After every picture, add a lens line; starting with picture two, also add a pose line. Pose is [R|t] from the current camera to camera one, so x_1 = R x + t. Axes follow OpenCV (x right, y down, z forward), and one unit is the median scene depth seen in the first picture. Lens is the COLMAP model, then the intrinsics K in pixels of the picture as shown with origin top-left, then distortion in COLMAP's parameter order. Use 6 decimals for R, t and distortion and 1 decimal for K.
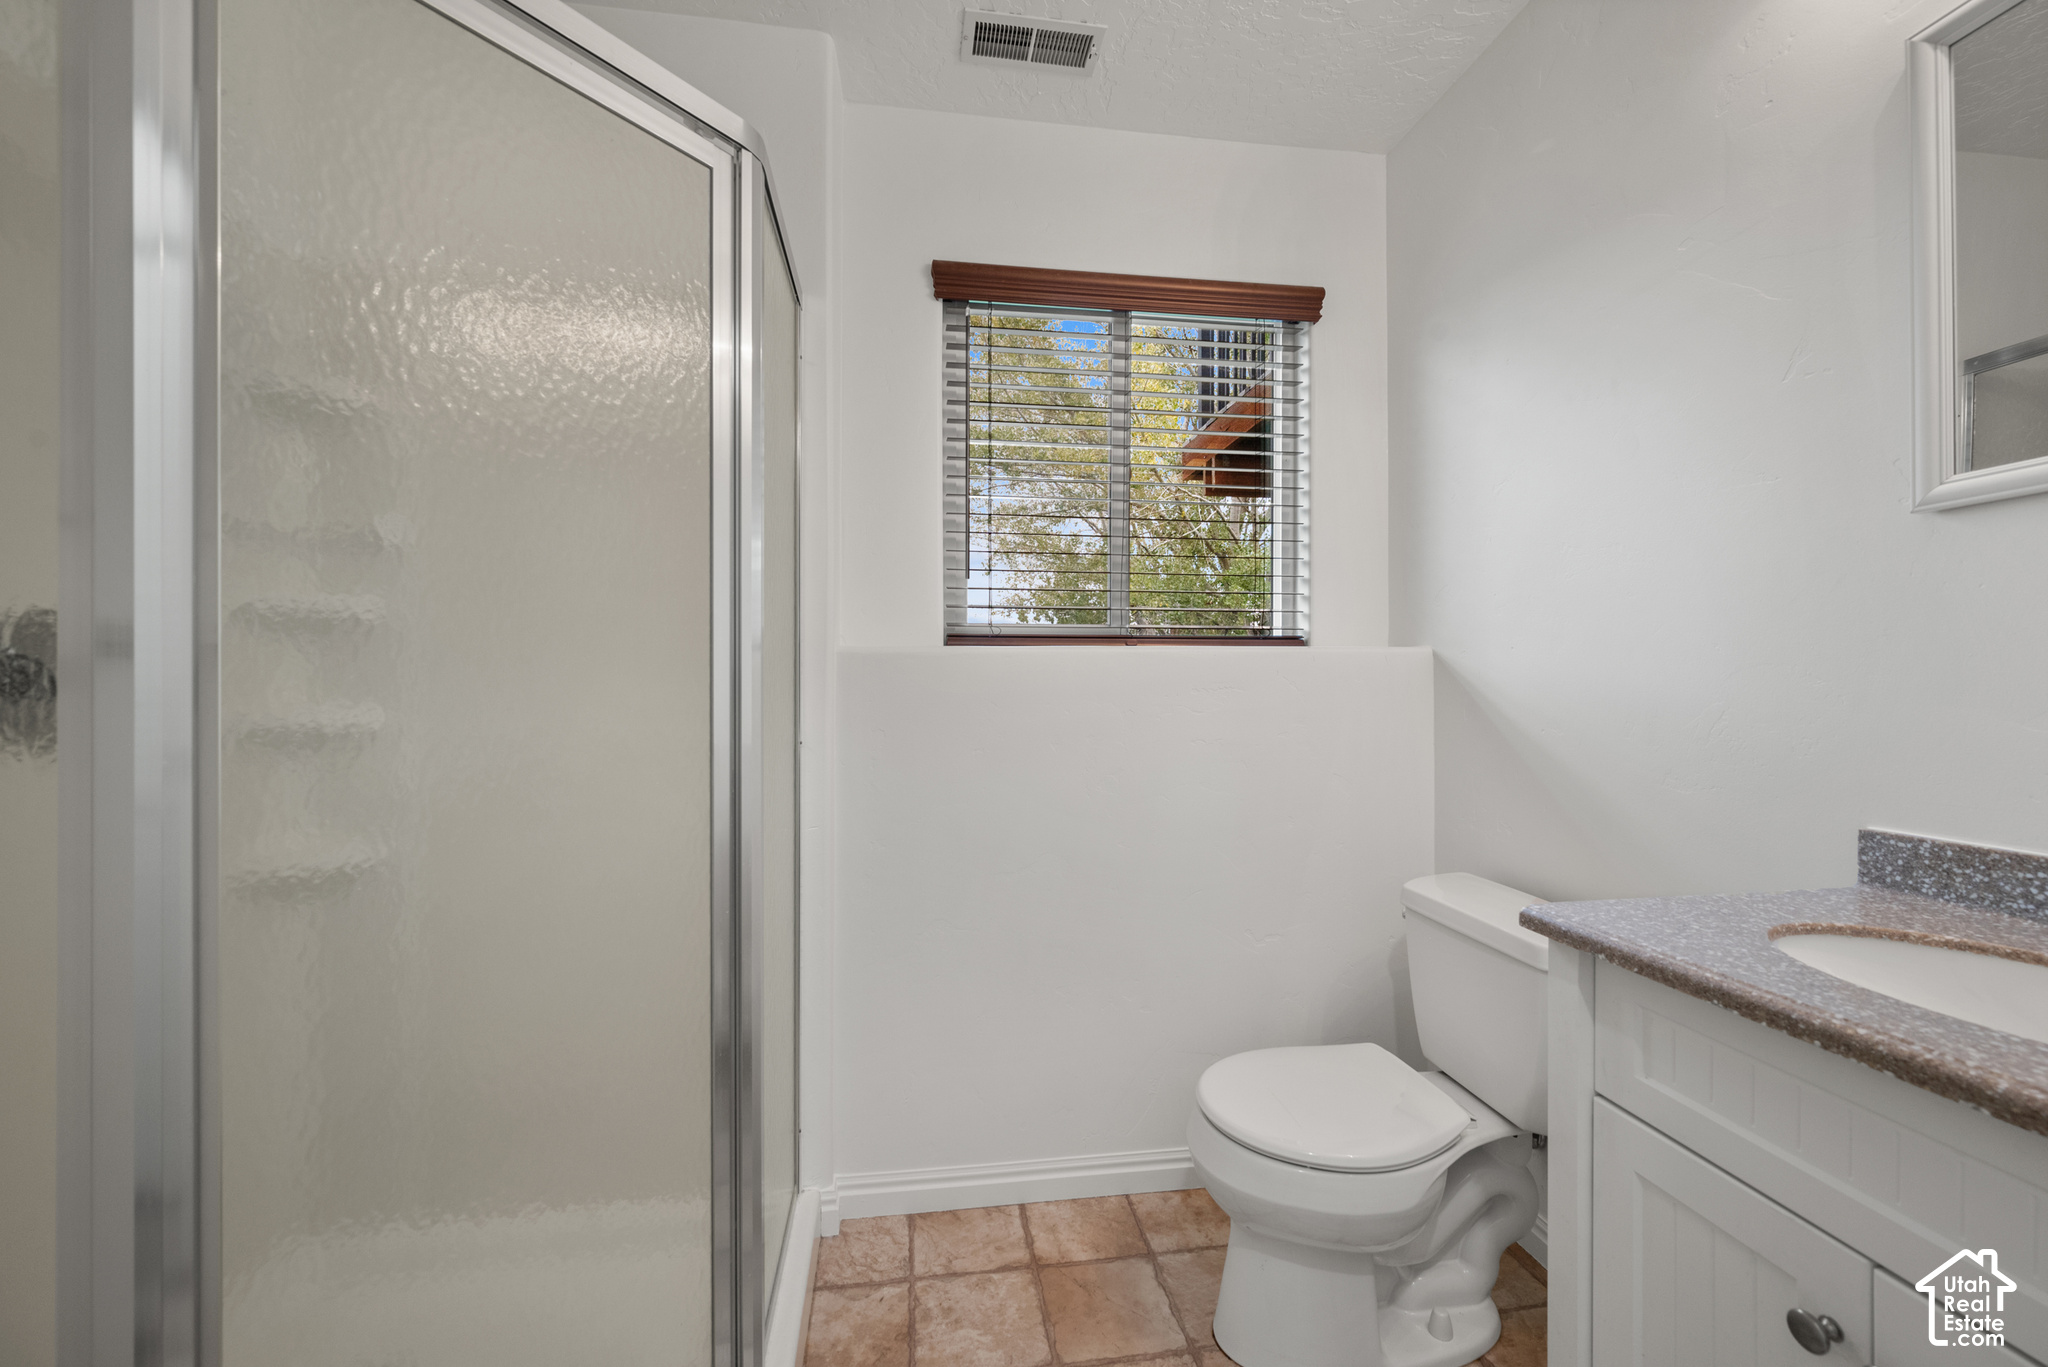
lens RADIAL K [[809.3, 0, 1025.6], [0, 809.3, 680.7], [0, 0, 1]] dist [0.003784, -0.001247]
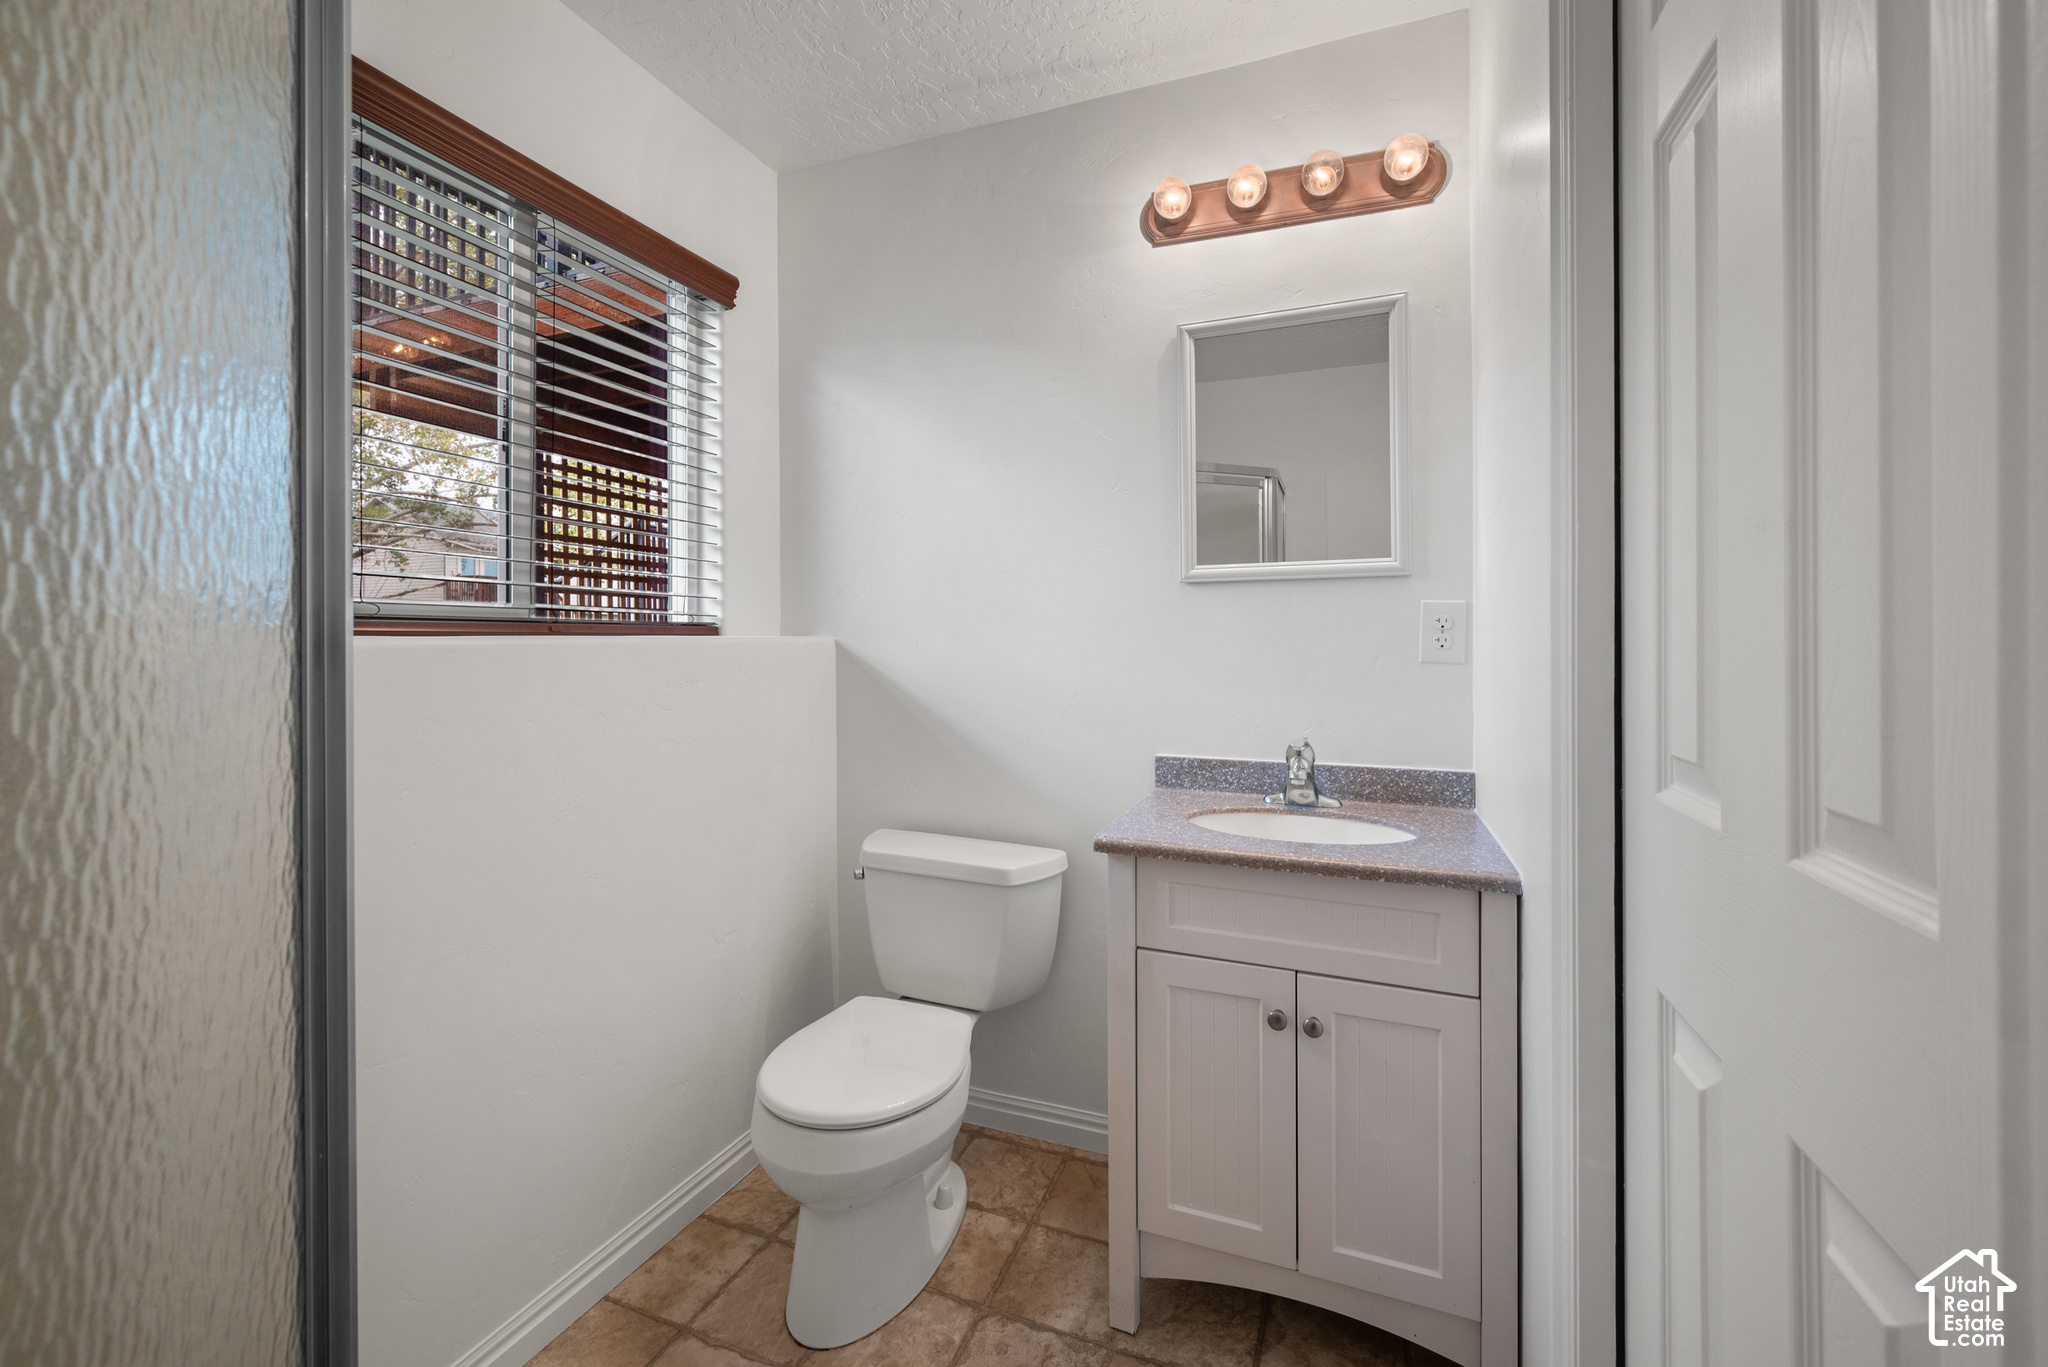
lens RADIAL K [[809.3, 0, 1050.9], [0, 809.3, 647.1], [0, 0, 1]] dist [0.003784, -0.001247]
pose [[0.493349, -0.000420, 0.869831, -0.395258], [-0.003242, 0.999992, 0.002321, -0.037875], [-0.869826, -0.003965, 0.493344, 0.206045]]
